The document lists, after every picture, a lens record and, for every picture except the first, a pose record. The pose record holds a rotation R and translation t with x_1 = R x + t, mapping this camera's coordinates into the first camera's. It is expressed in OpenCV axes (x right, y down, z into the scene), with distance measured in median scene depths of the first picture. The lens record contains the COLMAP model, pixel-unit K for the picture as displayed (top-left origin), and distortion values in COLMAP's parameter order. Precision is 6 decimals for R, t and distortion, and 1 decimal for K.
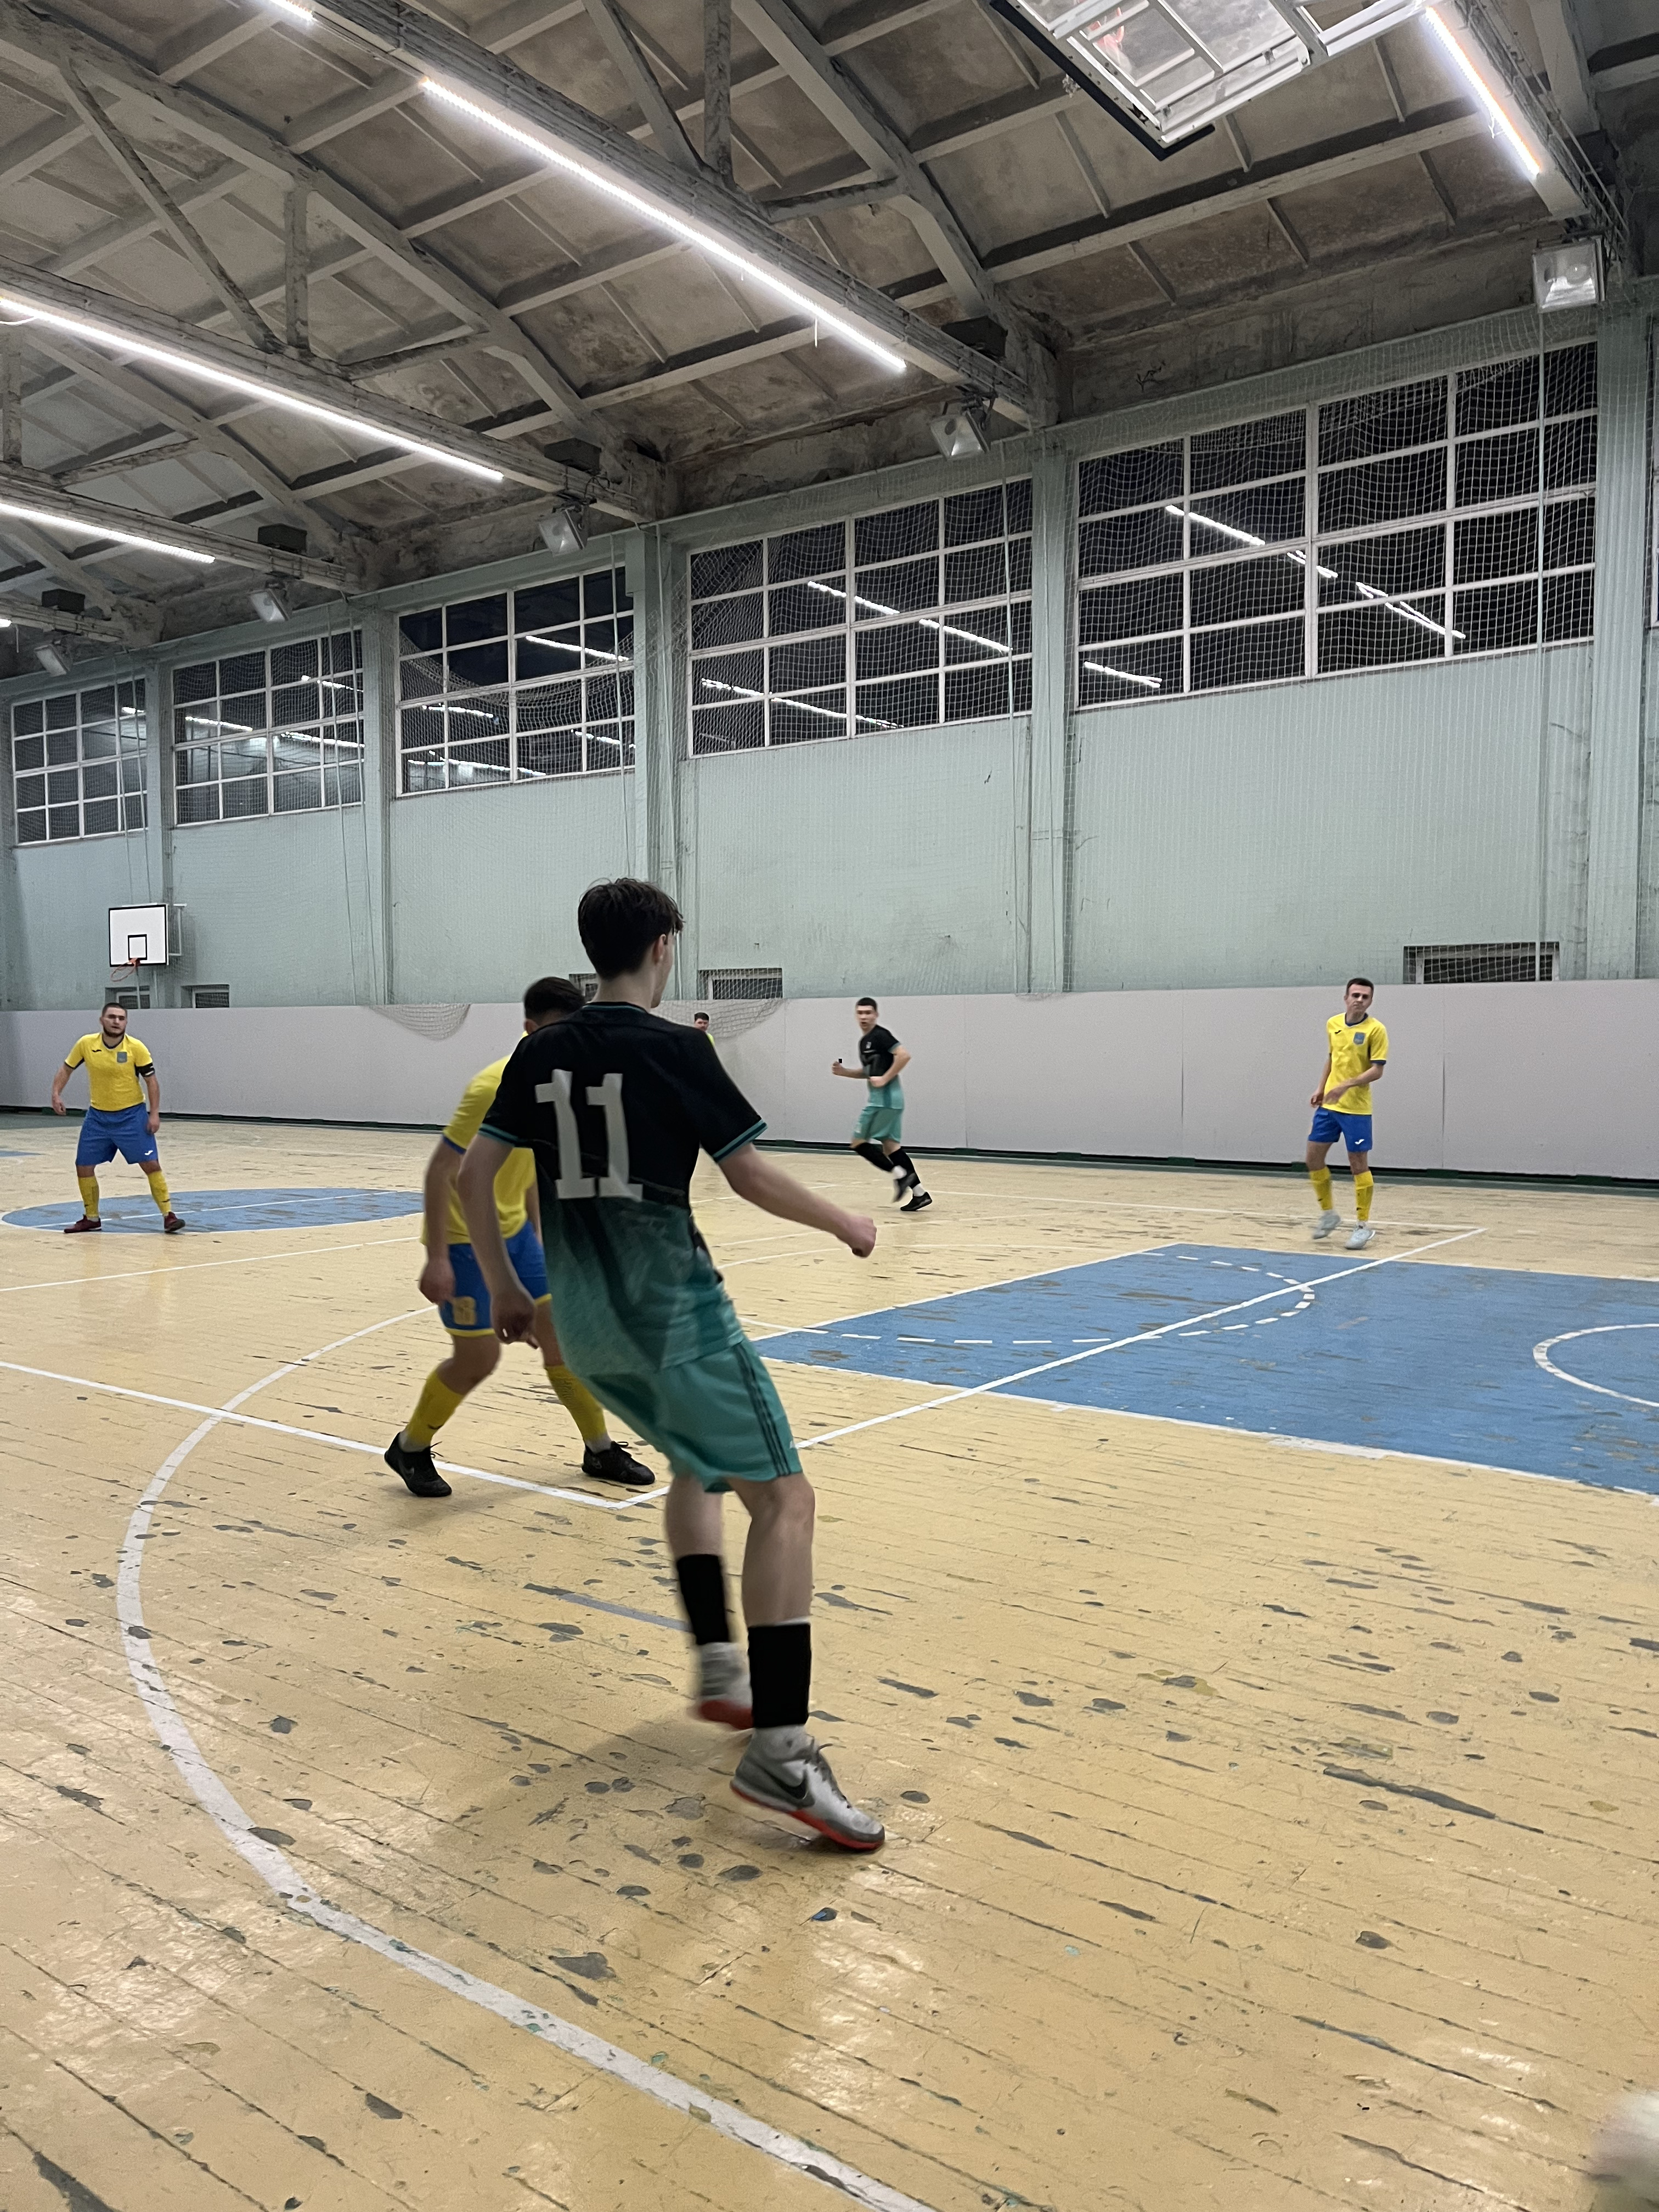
lens RADIAL K [[1685.3, 0, 845.3], [0, 1685.3, 1084.7], [0, 0, 1]] dist [0.107464, -0.145600]
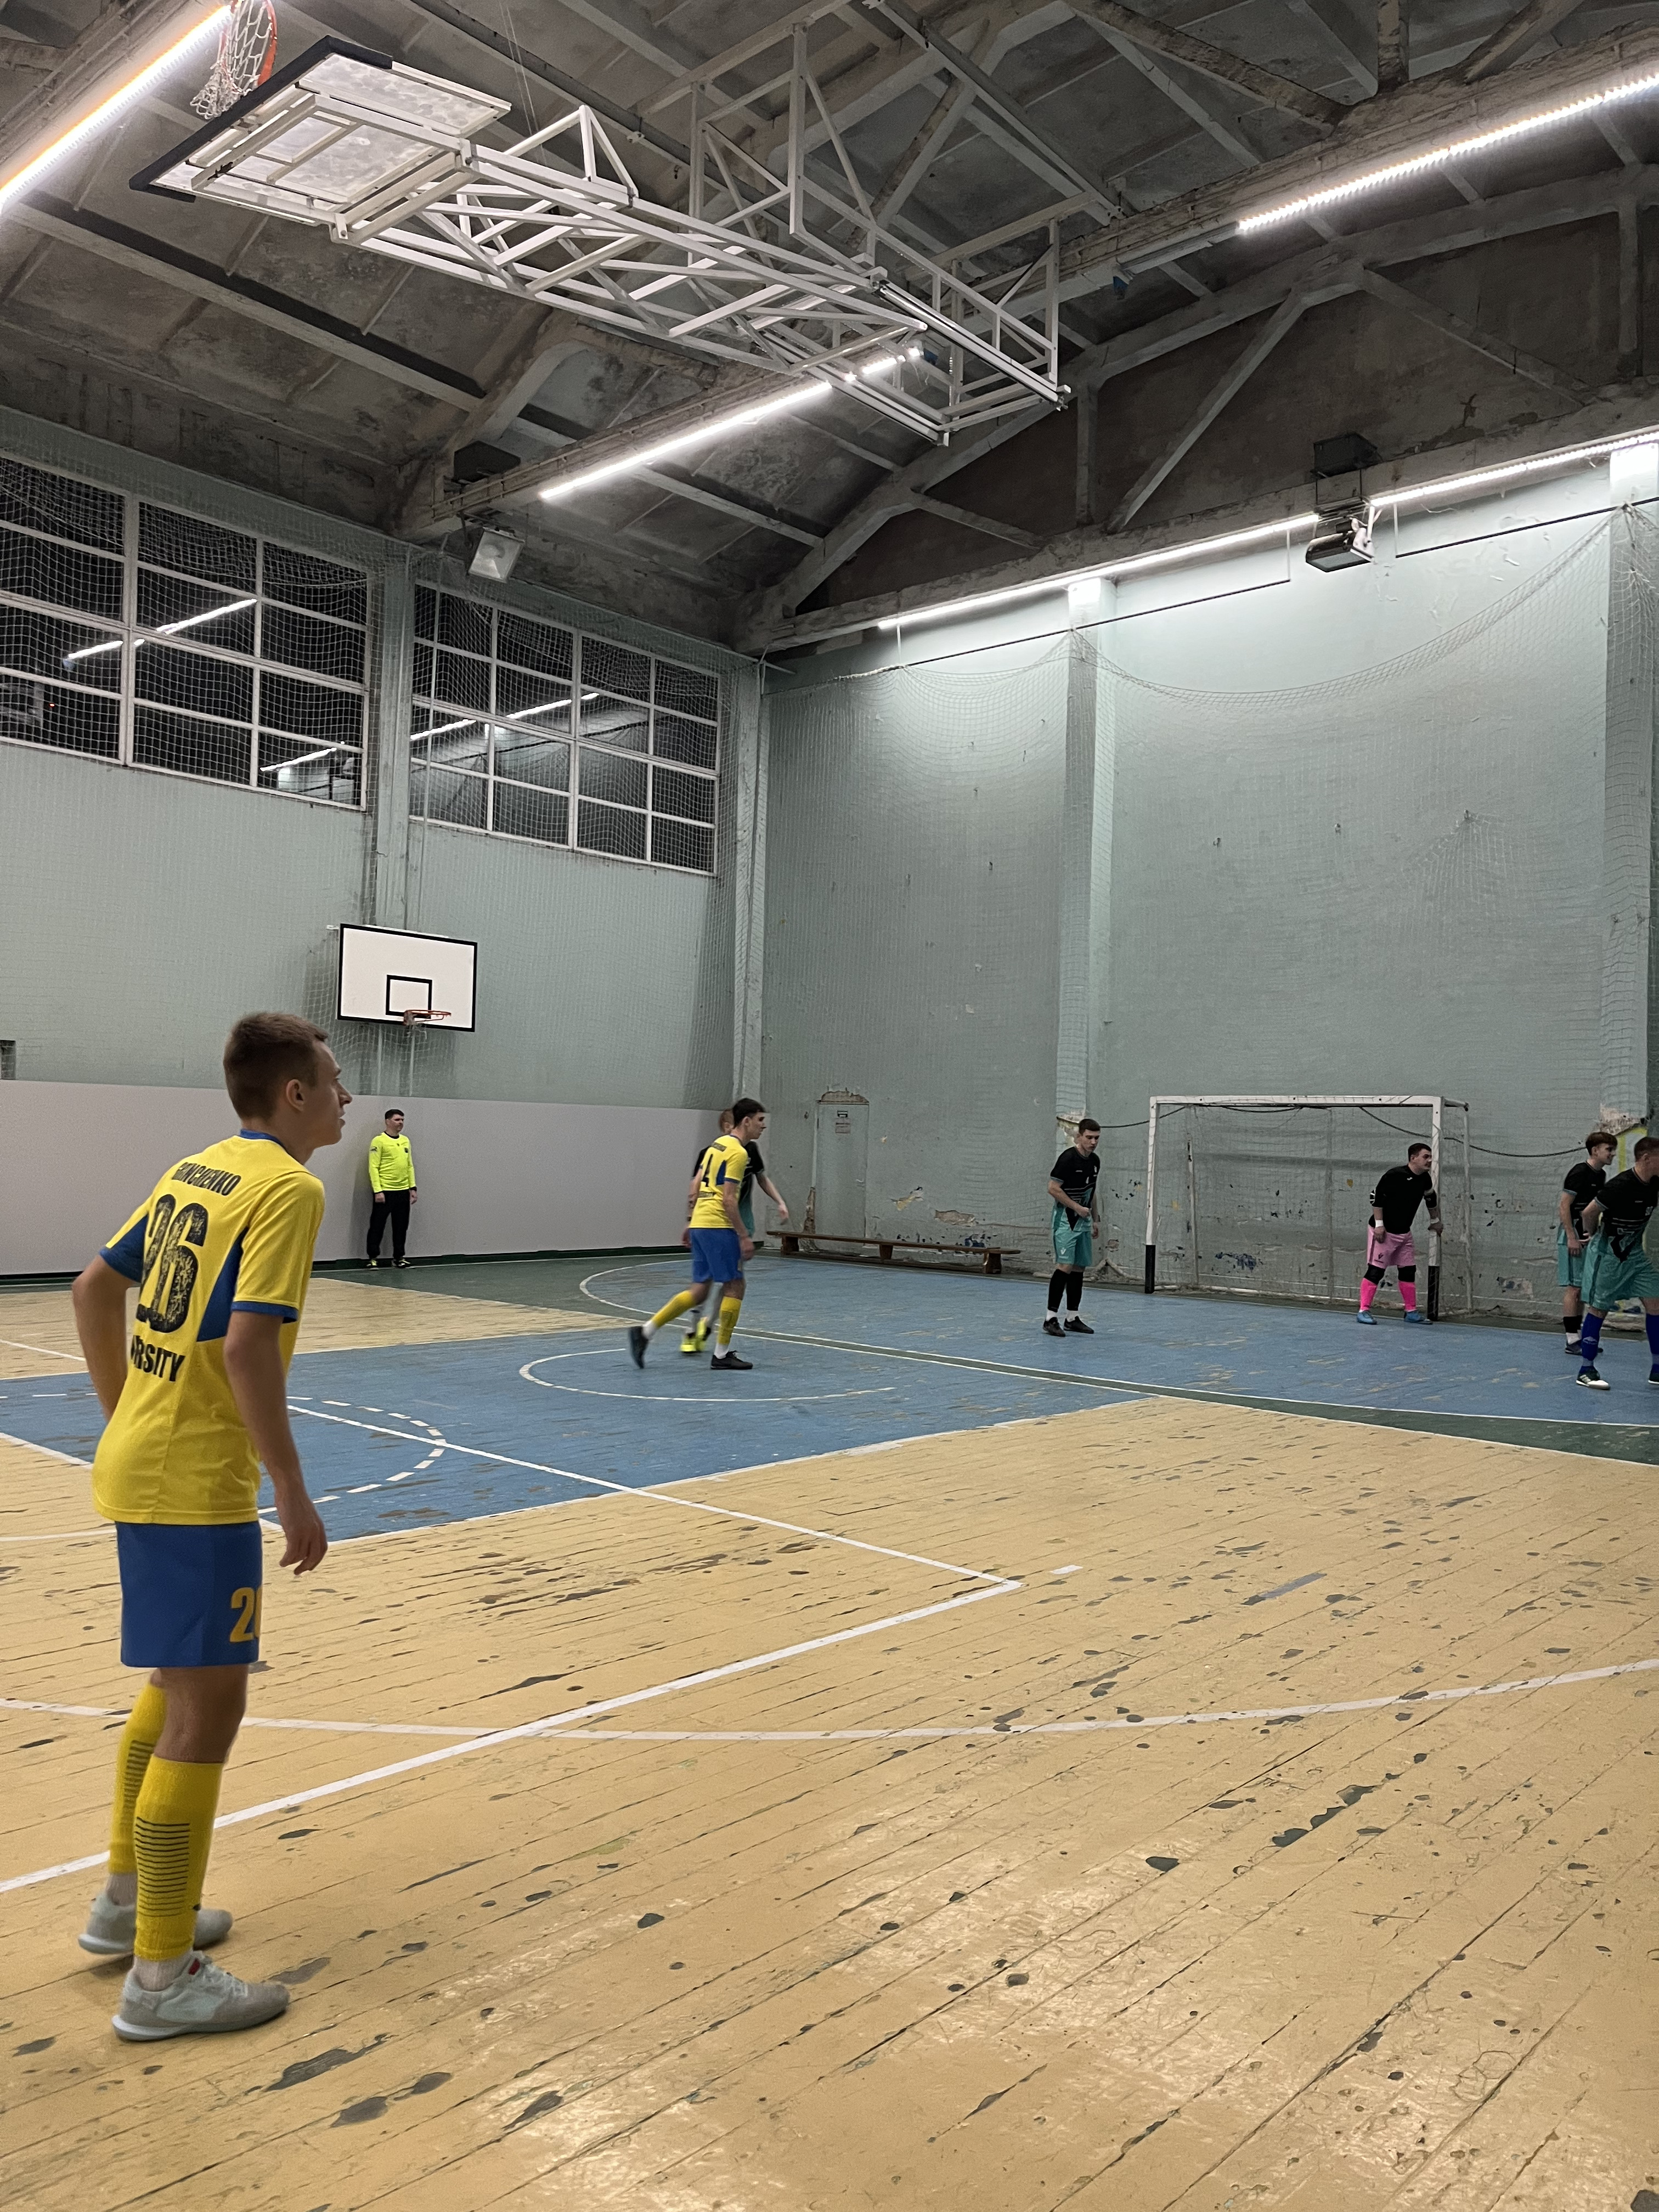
lens RADIAL K [[1672.5, 0, 829.5], [0, 1672.5, 1106.0], [0, 0, 1]] dist [0.024171, -0.002475]
pose [[0.094686, 0.019322, 0.995320, -0.349226], [0.006262, 0.999780, -0.020004, -0.013214], [-0.995488, 0.008127, 0.094544, 0.281635]]
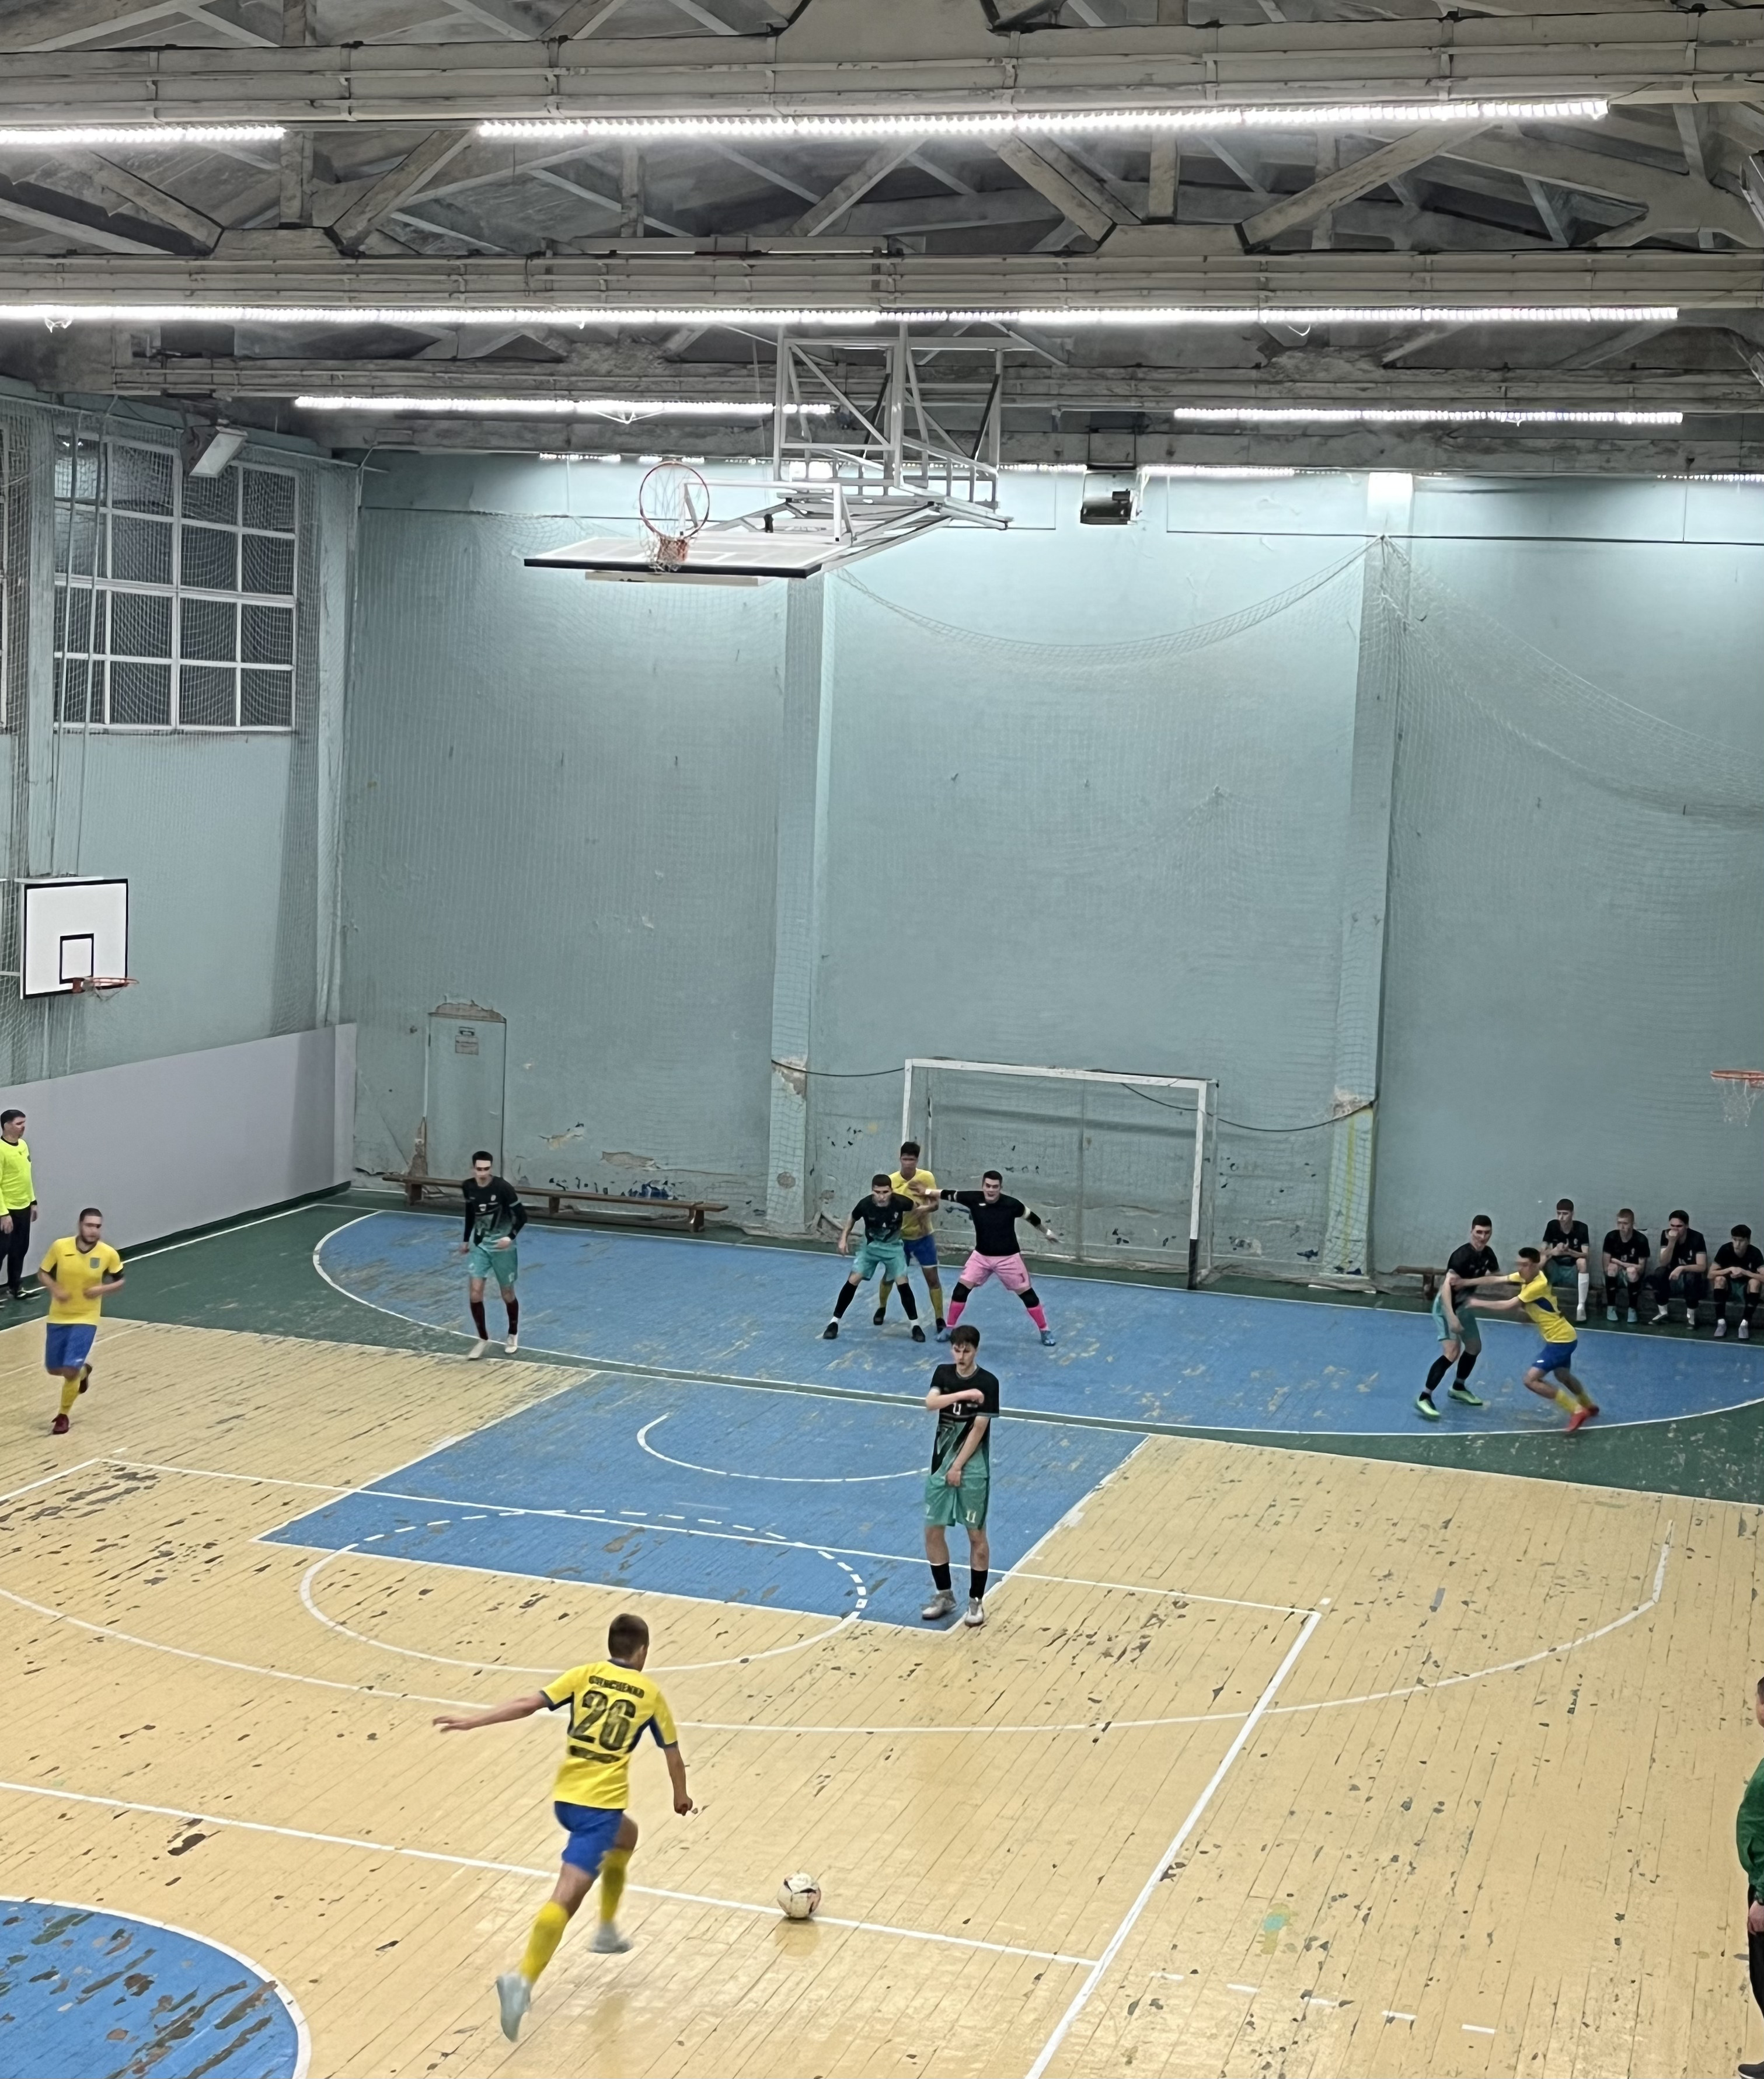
lens RADIAL K [[3005.6, 0, 879.3], [0, 3005.6, 1003.5], [0, 0, 1]] dist [0.233318, -1.102665]
pose [[-0.331173, -0.103892, 0.937833, -0.931029], [-0.011748, 0.994297, 0.105998, -0.244096], [-0.943497, 0.024086, -0.330504, 0.752938]]
